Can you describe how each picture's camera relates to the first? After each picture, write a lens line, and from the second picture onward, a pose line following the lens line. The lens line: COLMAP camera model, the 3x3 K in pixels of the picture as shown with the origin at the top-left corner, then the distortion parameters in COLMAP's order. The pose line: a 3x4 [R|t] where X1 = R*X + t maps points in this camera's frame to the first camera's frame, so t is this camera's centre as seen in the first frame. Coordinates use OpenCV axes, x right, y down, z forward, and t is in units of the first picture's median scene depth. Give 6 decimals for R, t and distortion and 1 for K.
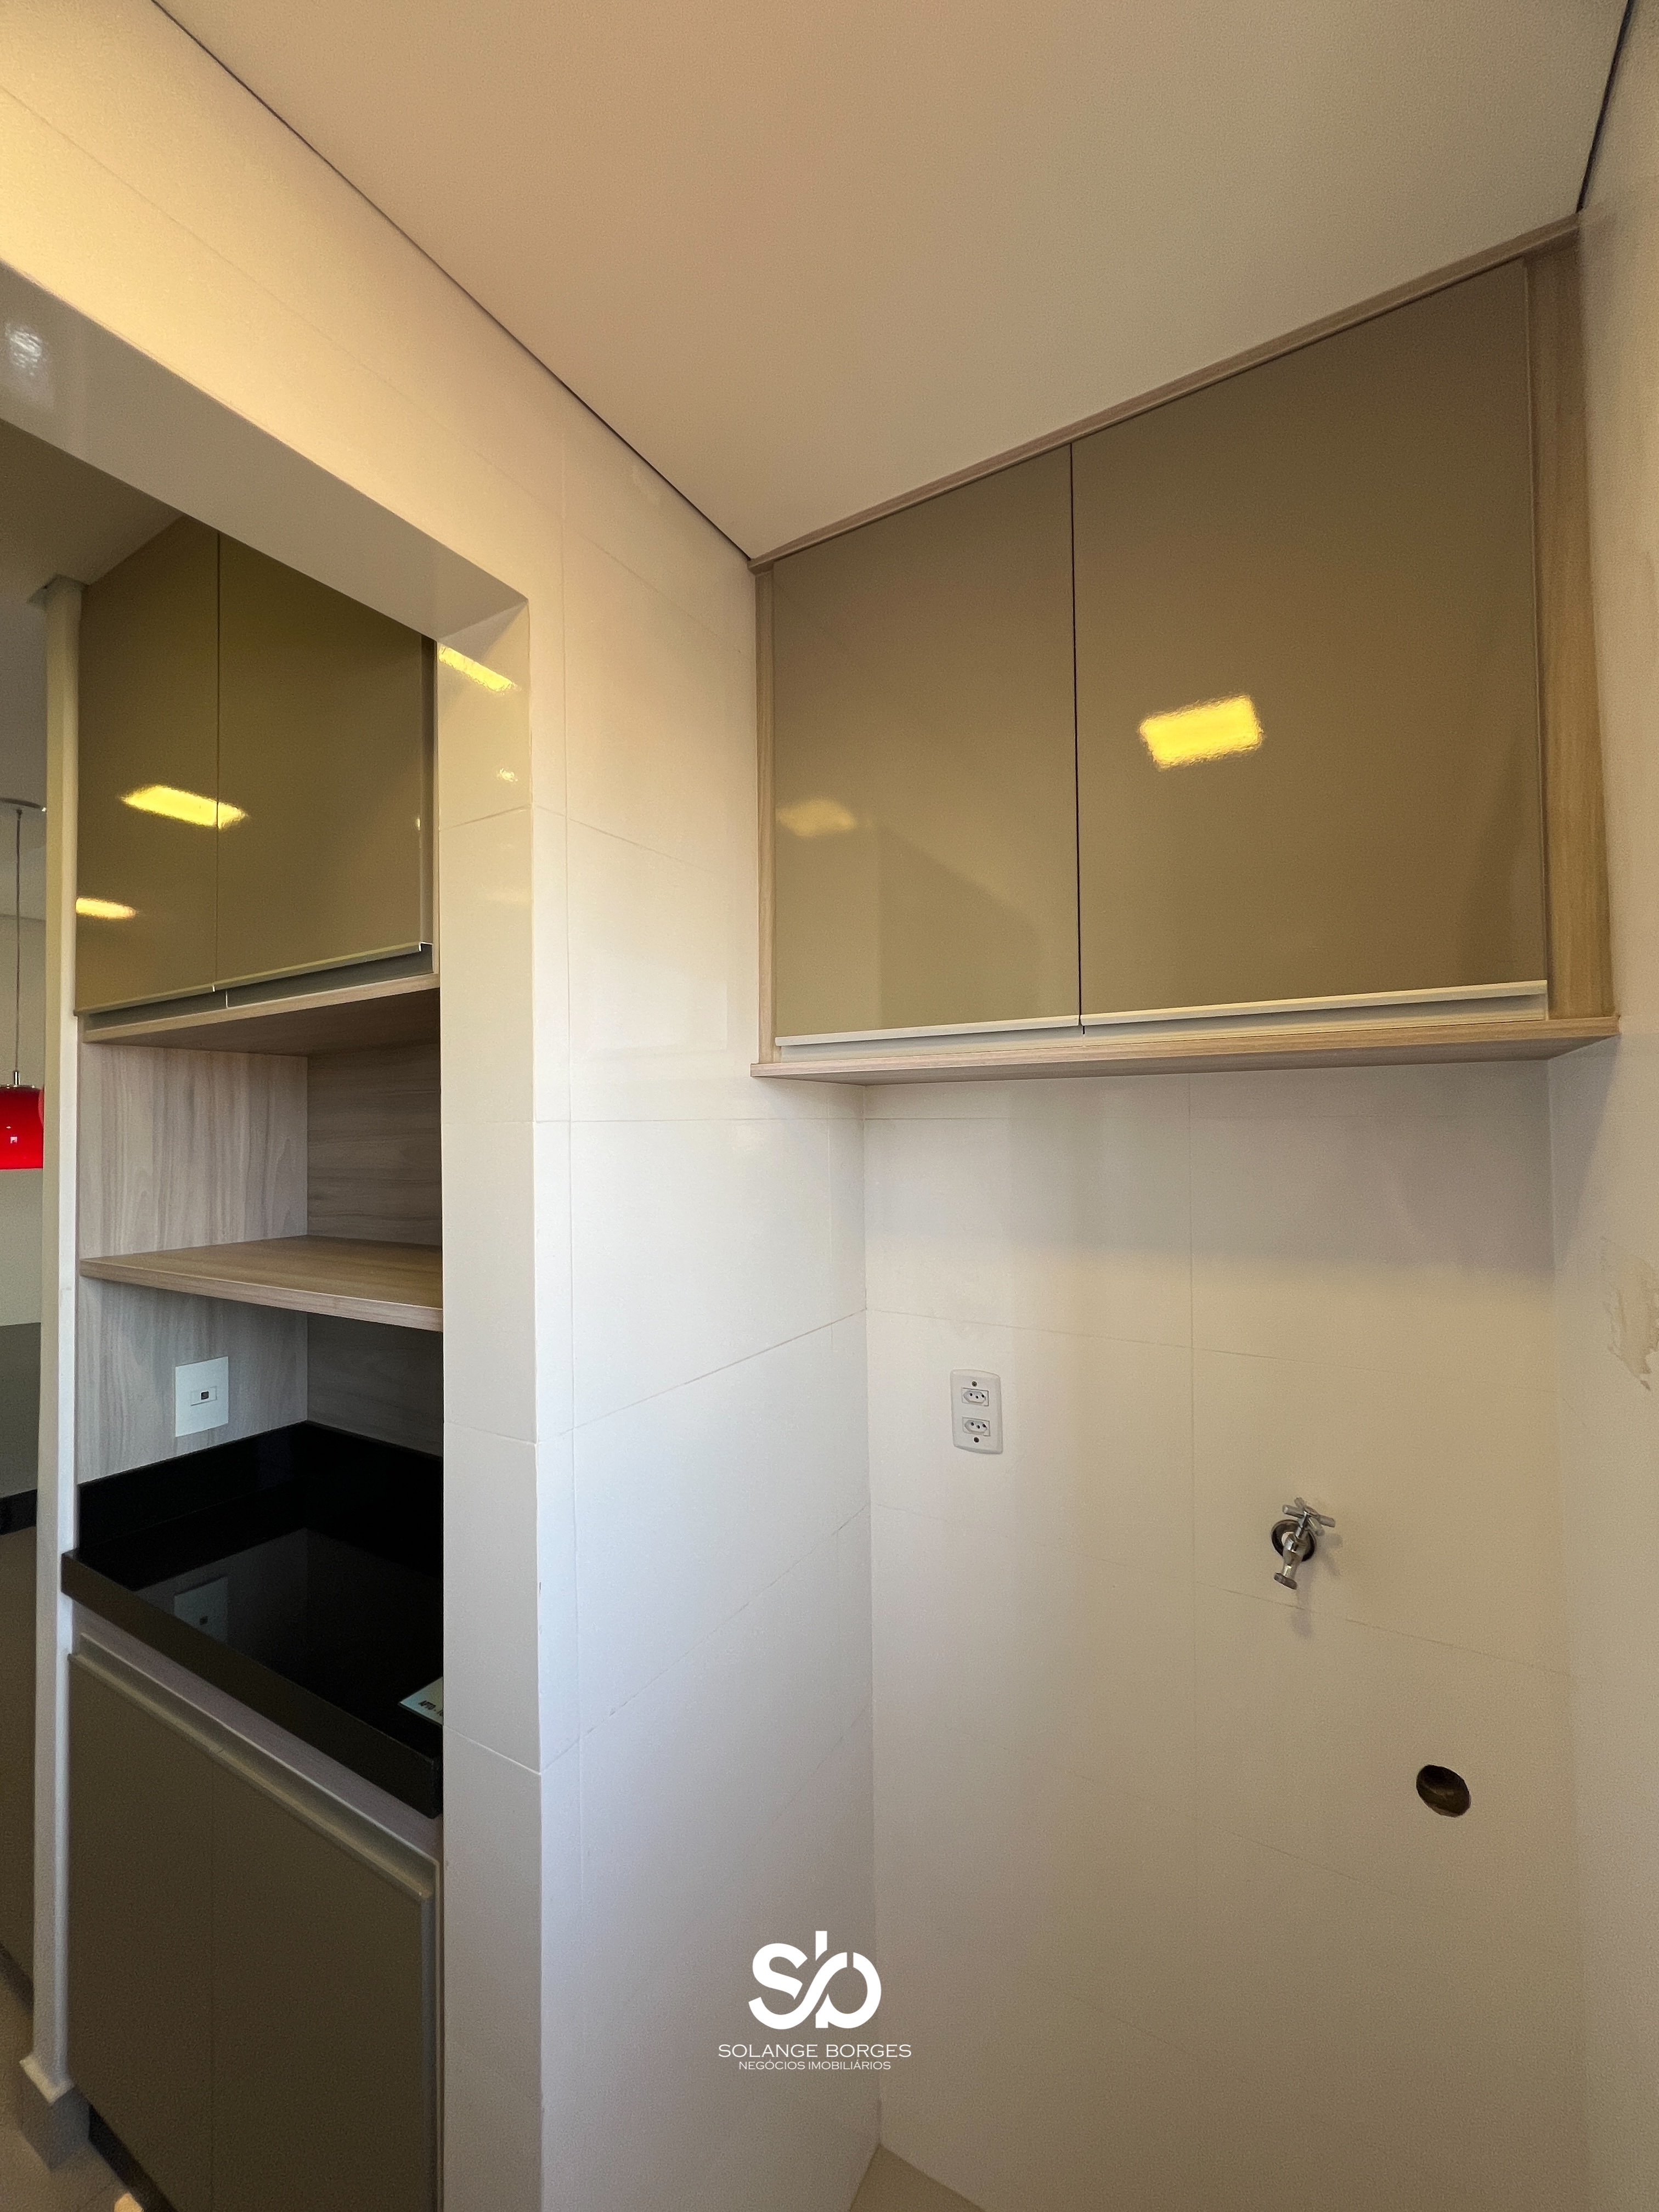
lens RADIAL K [[888.8, 0, 828.3], [0, 888.8, 1106.7], [0, 0, 1]] dist [-0.000228, 0.000366]
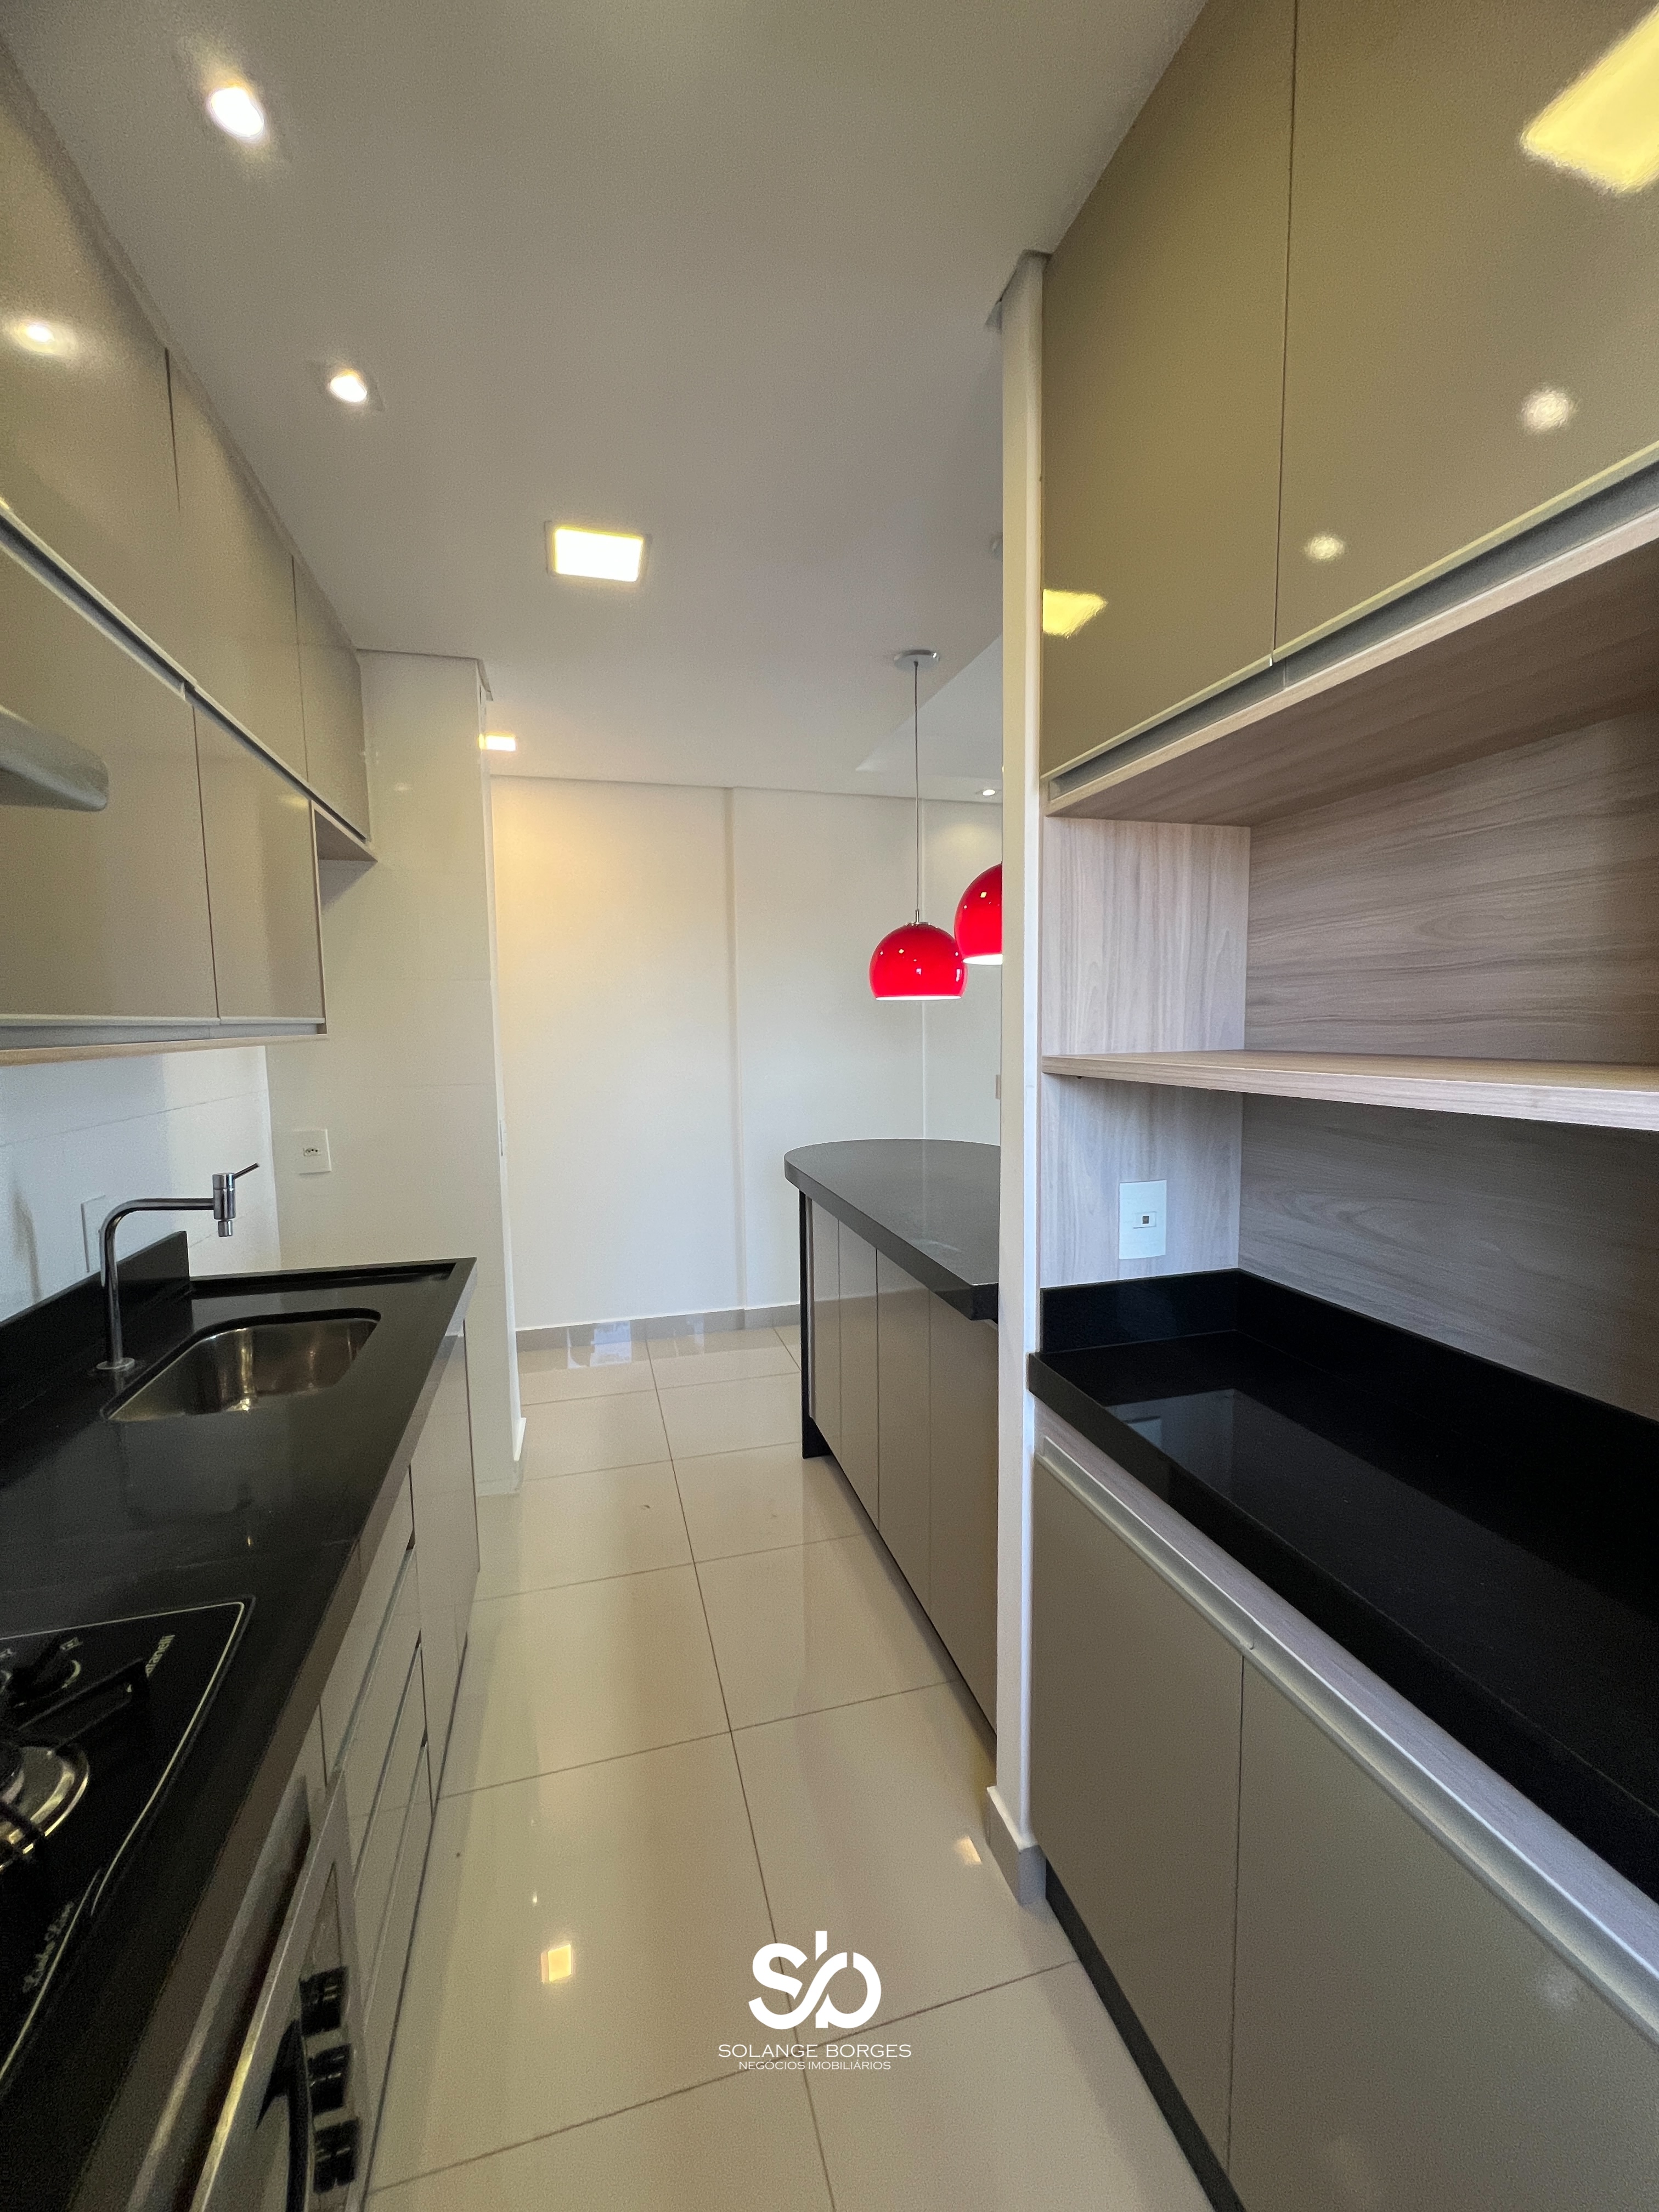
lens RADIAL K [[888.8, 0, 828.3], [0, 888.8, 1106.7], [0, 0, 1]] dist [-0.000228, 0.000366]
pose [[0.727723, 0.065778, -0.682710, -0.337722], [0.024687, 0.992234, 0.121915, 0.097678], [0.685427, -0.105574, 0.720447, 0.154952]]
